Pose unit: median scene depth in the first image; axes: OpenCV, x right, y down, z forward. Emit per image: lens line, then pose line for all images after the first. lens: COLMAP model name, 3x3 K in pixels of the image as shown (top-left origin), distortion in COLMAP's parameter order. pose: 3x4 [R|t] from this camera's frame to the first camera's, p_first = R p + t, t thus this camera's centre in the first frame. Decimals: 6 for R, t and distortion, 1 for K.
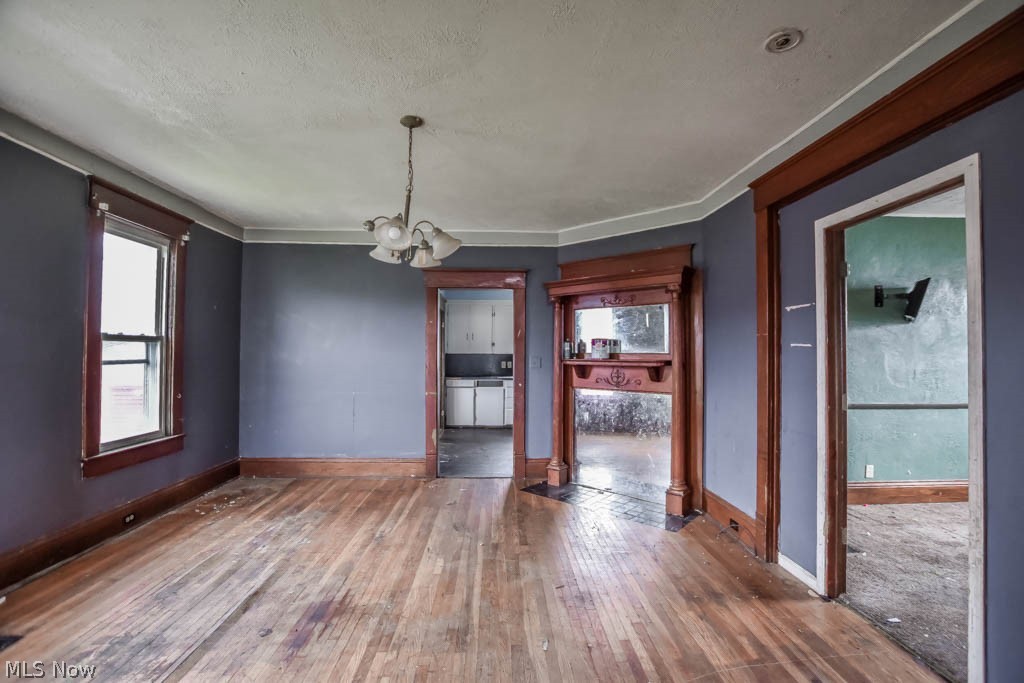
lens RADIAL K [[494.0, 0, 514.2], [0, 494.0, 342.2], [0, 0, 1]] dist [-0.011997, -0.000296]
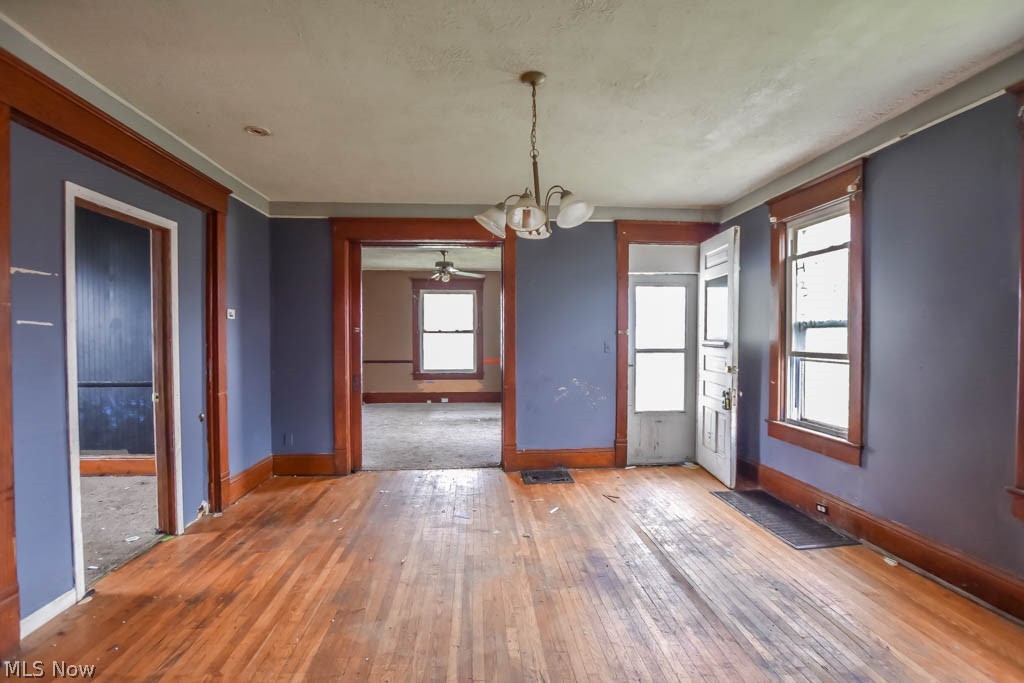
lens RADIAL K [[494.0, 0, 506.6], [0, 494.0, 344.1], [0, 0, 1]] dist [-0.011997, -0.000296]
pose [[-0.999569, -0.004288, -0.029029, -0.153525], [-0.003999, 0.999942, -0.010032, 0.051276], [0.029071, -0.009912, -0.999528, 2.132153]]
